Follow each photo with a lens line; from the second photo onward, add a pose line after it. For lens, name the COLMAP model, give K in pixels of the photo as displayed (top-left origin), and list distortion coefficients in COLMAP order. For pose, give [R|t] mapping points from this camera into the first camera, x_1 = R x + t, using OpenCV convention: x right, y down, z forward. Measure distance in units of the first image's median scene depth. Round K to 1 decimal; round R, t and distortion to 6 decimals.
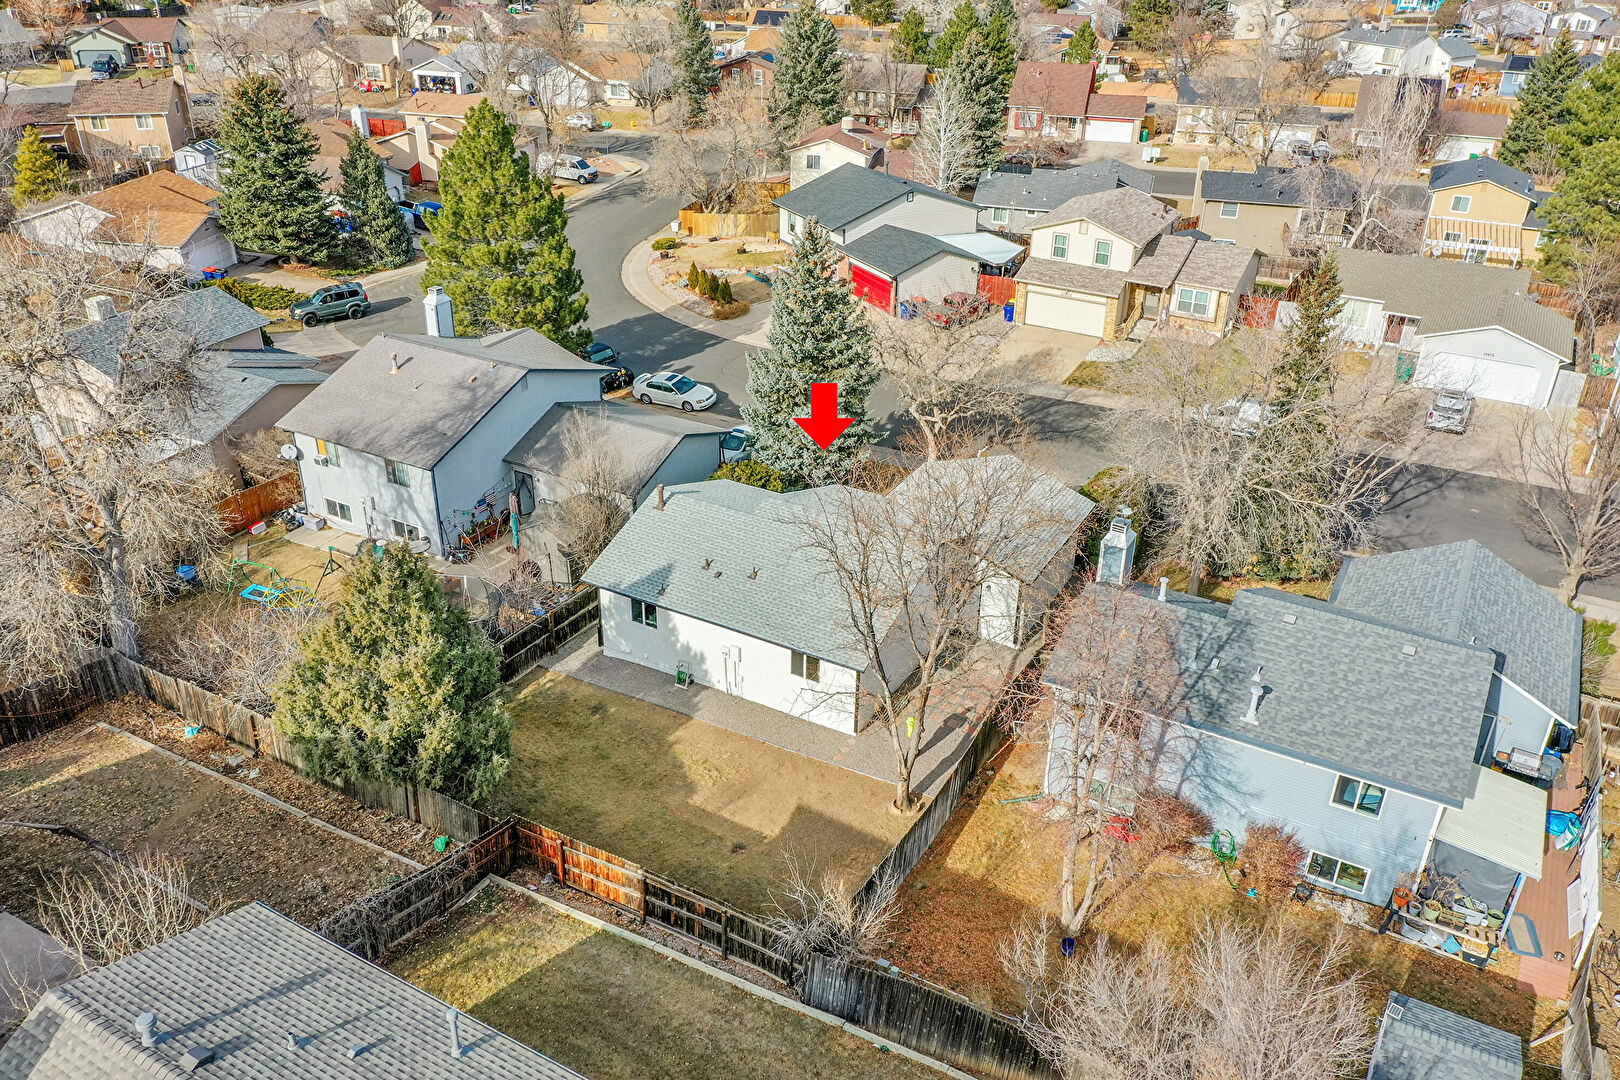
lens RADIAL K [[1286.3, 0, 810.0], [0, 1286.3, 540.0], [0, 0, 1]] dist [0.007024, 0.003791]
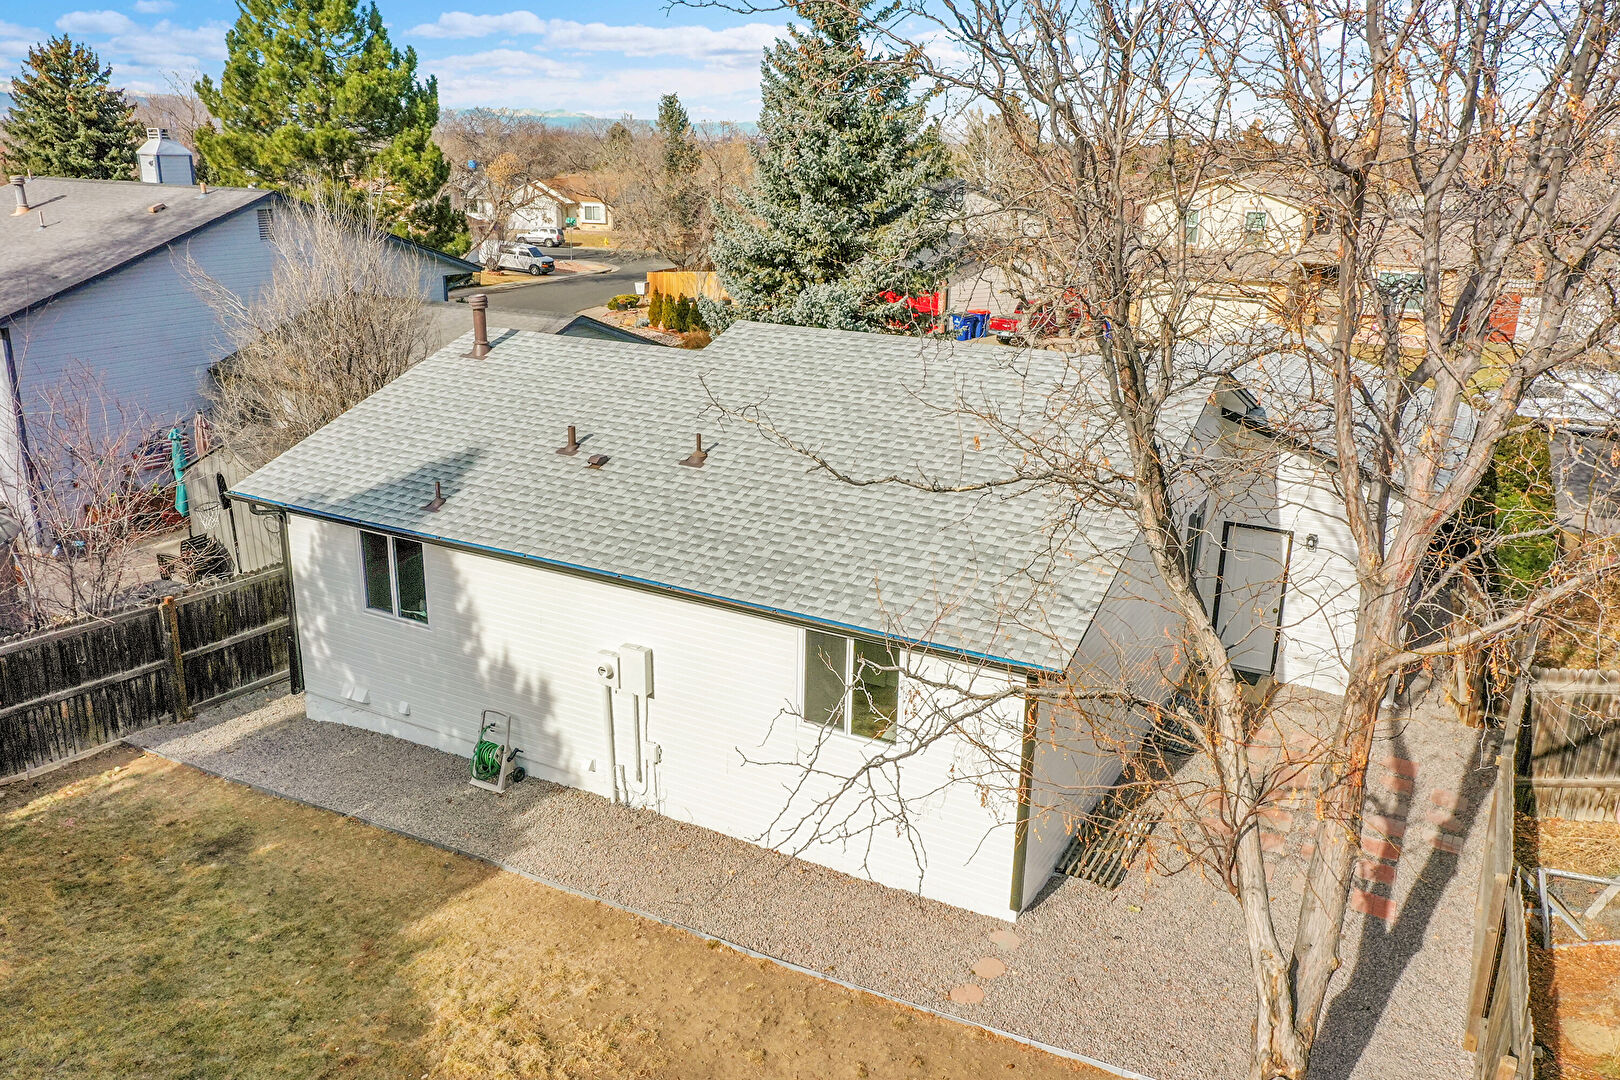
lens RADIAL K [[1286.3, 0, 810.0], [0, 1286.3, 540.0], [0, 0, 1]] dist [0.007024, 0.003791]
pose [[0.999995, 0.001858, 0.002596, -0.013425], [-0.001330, 0.981730, -0.190273, 0.115344], [-0.002902, 0.190268, 0.981728, 0.648107]]
